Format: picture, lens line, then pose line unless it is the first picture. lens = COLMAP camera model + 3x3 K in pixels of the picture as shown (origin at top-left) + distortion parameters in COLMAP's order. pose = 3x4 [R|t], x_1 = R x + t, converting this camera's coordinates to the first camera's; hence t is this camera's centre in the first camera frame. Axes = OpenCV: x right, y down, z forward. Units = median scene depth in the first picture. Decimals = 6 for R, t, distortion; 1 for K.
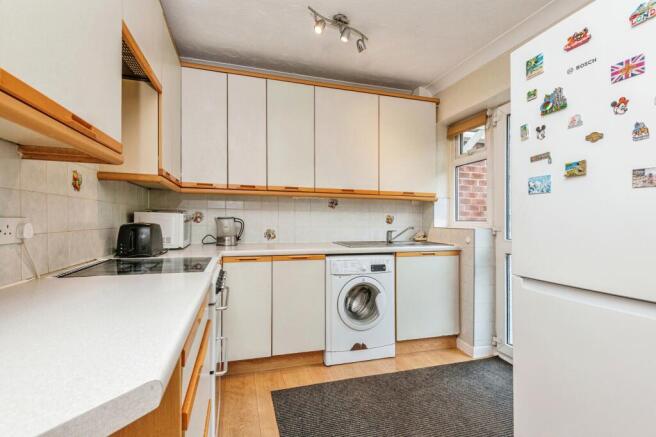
lens RADIAL K [[276.9, 0, 331.9], [0, 276.9, 220.8], [0, 0, 1]] dist [0.001071, -0.000069]
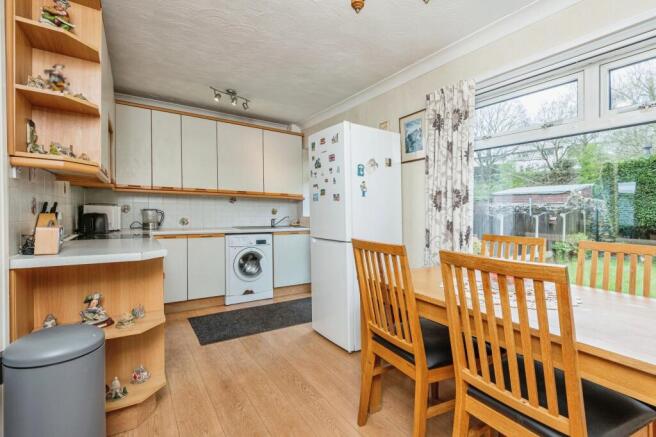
lens RADIAL K [[276.9, 0, 331.9], [0, 276.9, 220.8], [0, 0, 1]] dist [0.001071, -0.000069]
pose [[0.957878, -0.003704, 0.287153, 0.100507], [-0.005360, 0.999512, 0.030772, -0.001318], [-0.287127, -0.031015, 0.957390, -0.625649]]
